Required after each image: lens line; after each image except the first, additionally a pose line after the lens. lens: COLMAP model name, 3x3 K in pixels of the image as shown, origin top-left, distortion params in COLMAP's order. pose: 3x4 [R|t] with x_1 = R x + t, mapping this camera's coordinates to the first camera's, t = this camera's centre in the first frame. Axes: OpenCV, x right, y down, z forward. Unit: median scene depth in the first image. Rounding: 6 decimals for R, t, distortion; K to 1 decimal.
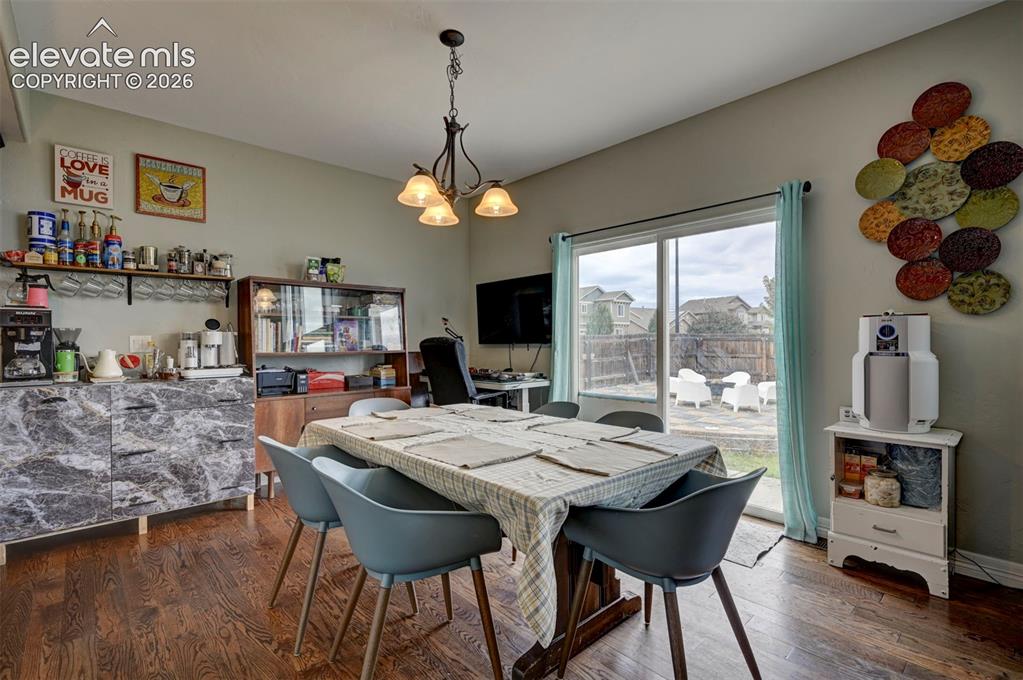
lens RADIAL K [[470.9, 0, 507.9], [0, 470.9, 343.2], [0, 0, 1]] dist [0.003277, -0.000695]
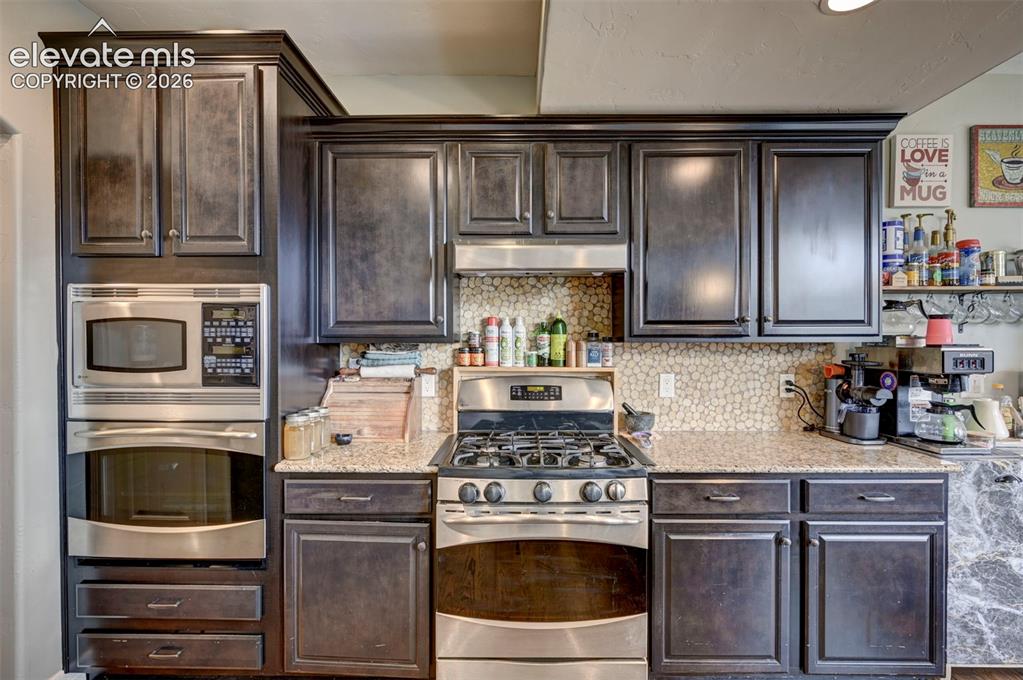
lens RADIAL K [[470.9, 0, 510.4], [0, 470.9, 338.5], [0, 0, 1]] dist [0.003277, -0.000695]
pose [[0.733228, 0.002544, -0.679978, -0.865914], [-0.008374, 0.999951, -0.005289, -0.066456], [0.679931, 0.009573, 0.733214, -0.020618]]
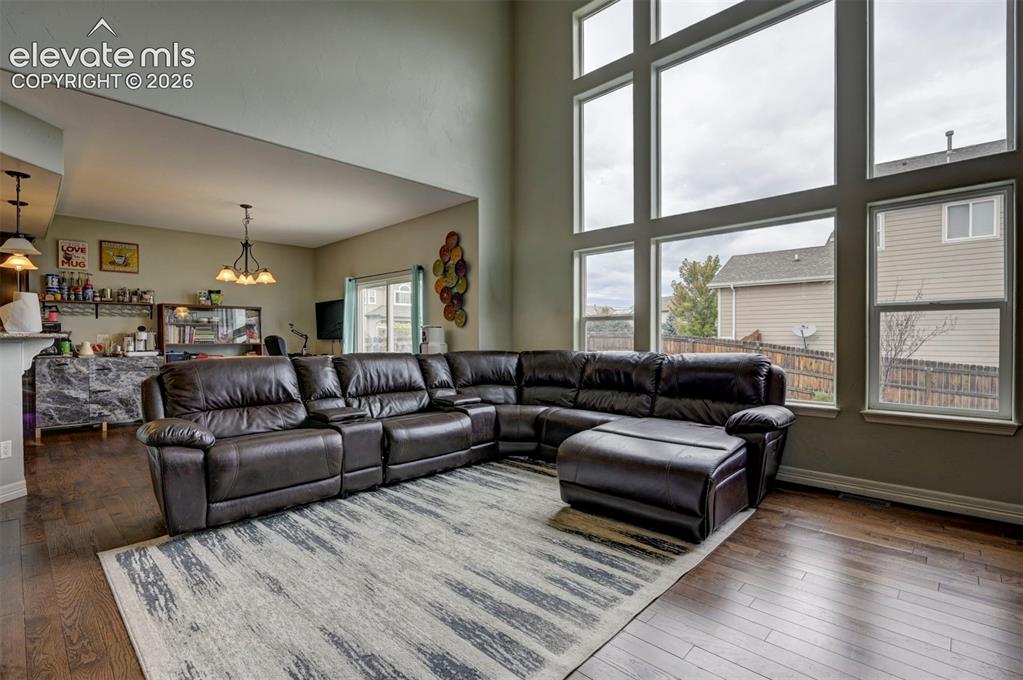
lens RADIAL K [[478.6, 0, 507.2], [0, 478.6, 341.4], [0, 0, 1]] dist [0.002734, 0.000402]
pose [[0.998685, 0.001286, 0.051244, 0.822661], [-0.001447, 0.999994, 0.003098, 0.003810], [-0.051239, -0.003168, 0.998681, -1.111127]]
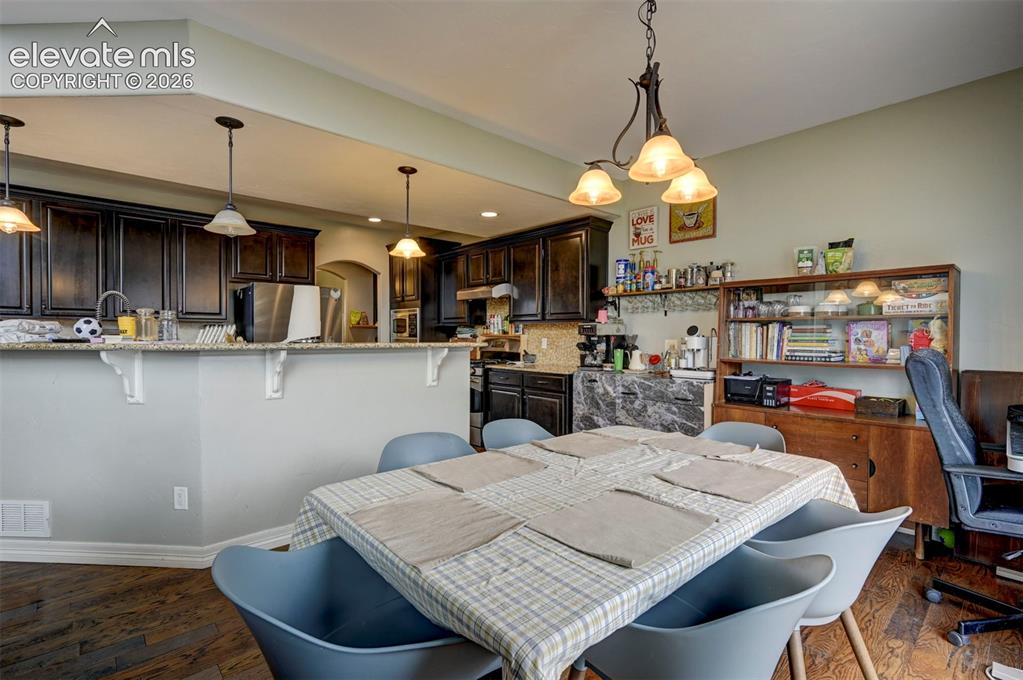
lens RADIAL K [[470.9, 0, 515.2], [0, 470.9, 343.8], [0, 0, 1]] dist [0.003277, -0.000695]
pose [[-0.006299, 0.024297, -0.999685, 0.529779], [-0.009753, 0.999656, 0.024358, -0.034314], [0.999933, 0.009904, -0.006060, 0.628514]]
